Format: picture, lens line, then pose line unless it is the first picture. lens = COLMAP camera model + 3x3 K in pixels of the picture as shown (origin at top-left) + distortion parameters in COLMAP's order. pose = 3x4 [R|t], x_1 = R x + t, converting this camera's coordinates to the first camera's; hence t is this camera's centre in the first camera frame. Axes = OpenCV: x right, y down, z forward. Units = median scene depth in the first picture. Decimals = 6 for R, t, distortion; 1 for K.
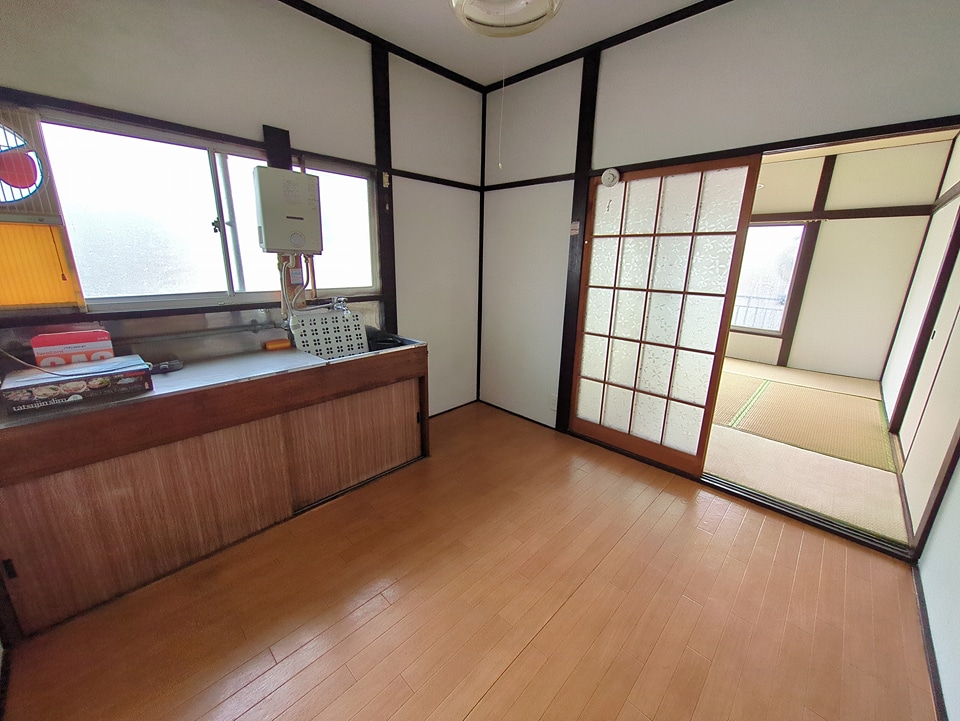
lens RADIAL K [[374.9, 0, 480.0], [0, 374.9, 360.5], [0, 0, 1]] dist [0.002306, 0.000161]
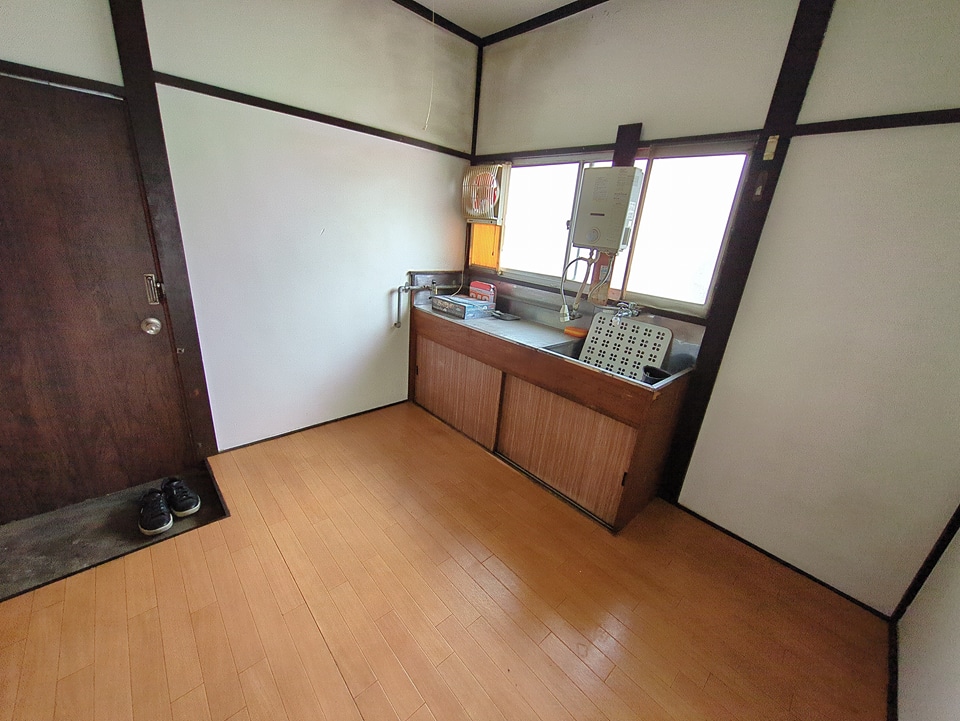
lens RADIAL K [[376.2, 0, 484.6], [0, 376.2, 359.4], [0, 0, 1]] dist [0.000278, 0.000047]
pose [[-0.041142, 0.310164, -0.949792, 0.607562], [-0.345722, 0.887459, 0.304784, -0.238212], [0.937435, 0.340903, 0.070719, 0.779145]]
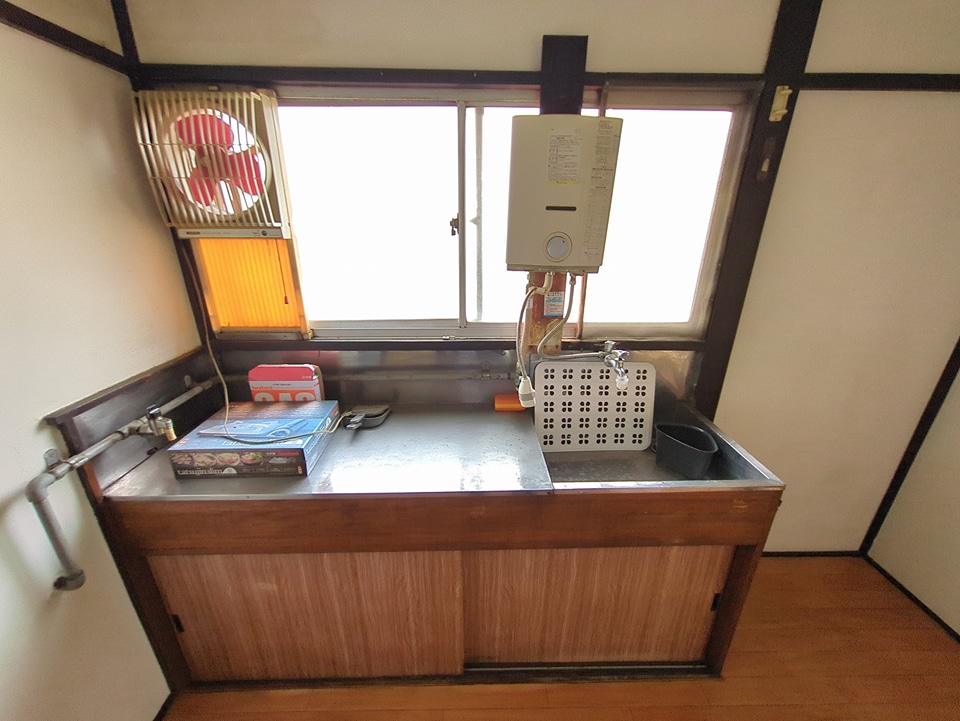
lens RADIAL K [[376.2, 0, 484.6], [0, 376.2, 359.4], [0, 0, 1]] dist [0.000278, 0.000047]
pose [[0.707626, 0.235024, -0.666355, -0.159954], [-0.180979, 0.971888, 0.150597, -0.231533], [0.683017, 0.014030, 0.730268, 0.535939]]
